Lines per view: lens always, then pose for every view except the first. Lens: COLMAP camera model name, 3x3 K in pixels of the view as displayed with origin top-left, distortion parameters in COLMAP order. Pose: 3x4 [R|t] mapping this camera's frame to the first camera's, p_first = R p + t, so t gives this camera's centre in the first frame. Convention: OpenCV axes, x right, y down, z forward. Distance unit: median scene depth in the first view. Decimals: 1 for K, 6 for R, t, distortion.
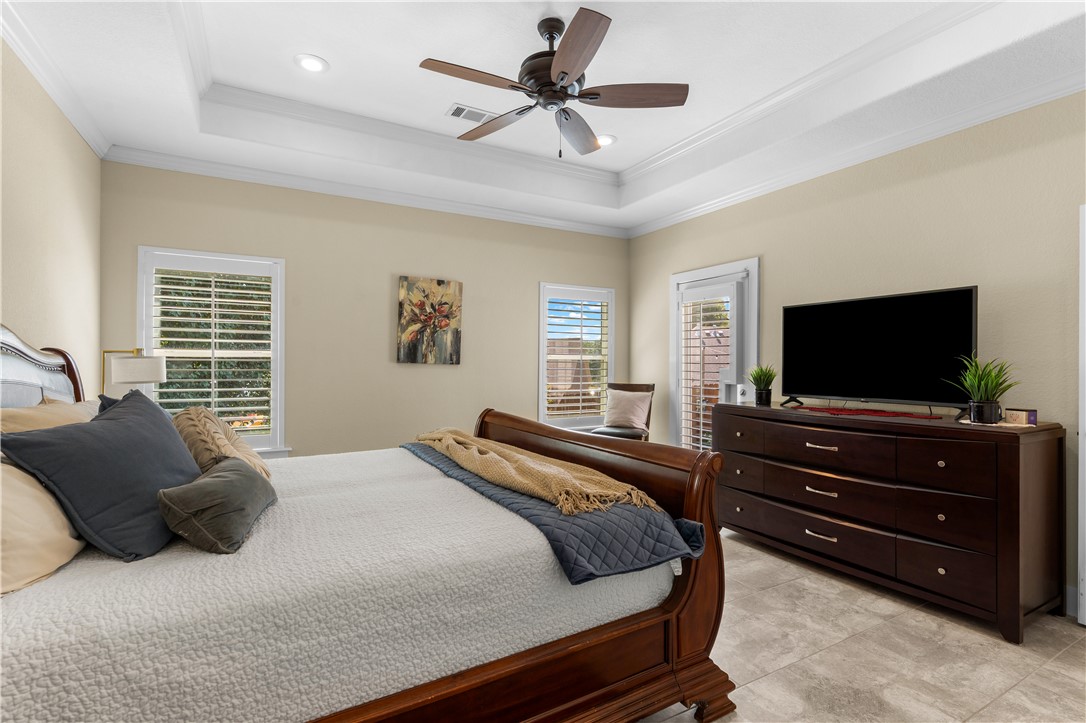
lens RADIAL K [[499.9, 0, 543.9], [0, 499.9, 360.0], [0, 0, 1]] dist [-0.008633, 0.003846]
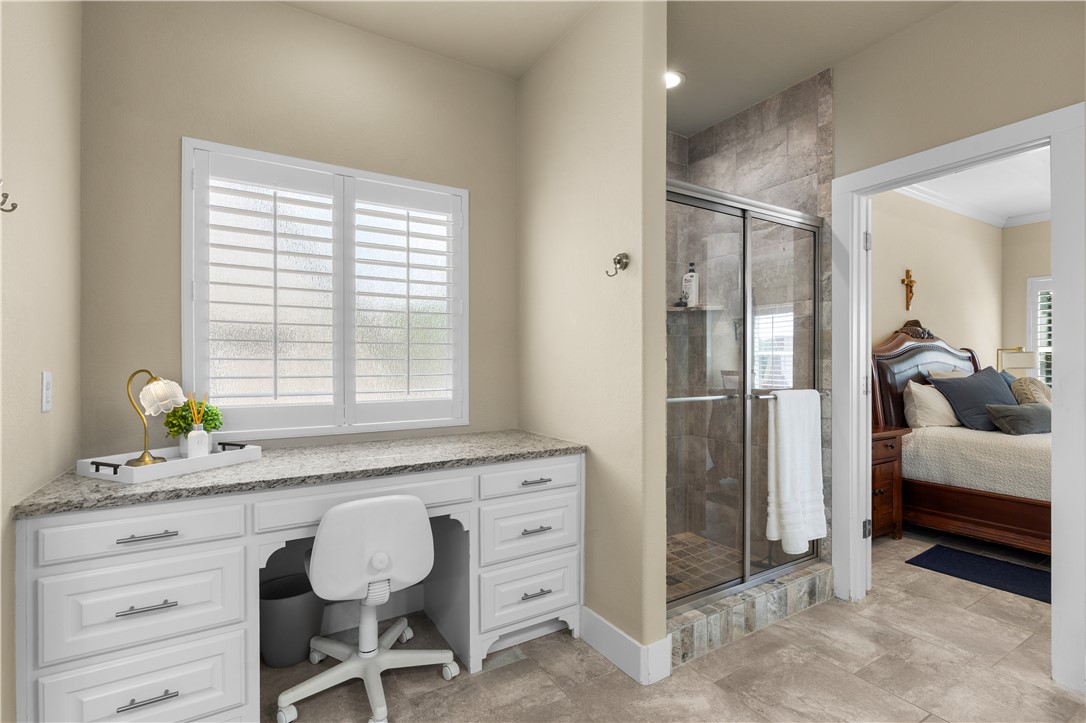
lens RADIAL K [[499.9, 0, 545.4], [0, 499.9, 362.5], [0, 0, 1]] dist [-0.008633, 0.003846]
pose [[0.028457, -0.003801, -0.999588, 0.959240], [0.004639, 0.999983, -0.003671, 0.032795], [0.999584, -0.004533, 0.028474, -0.735618]]
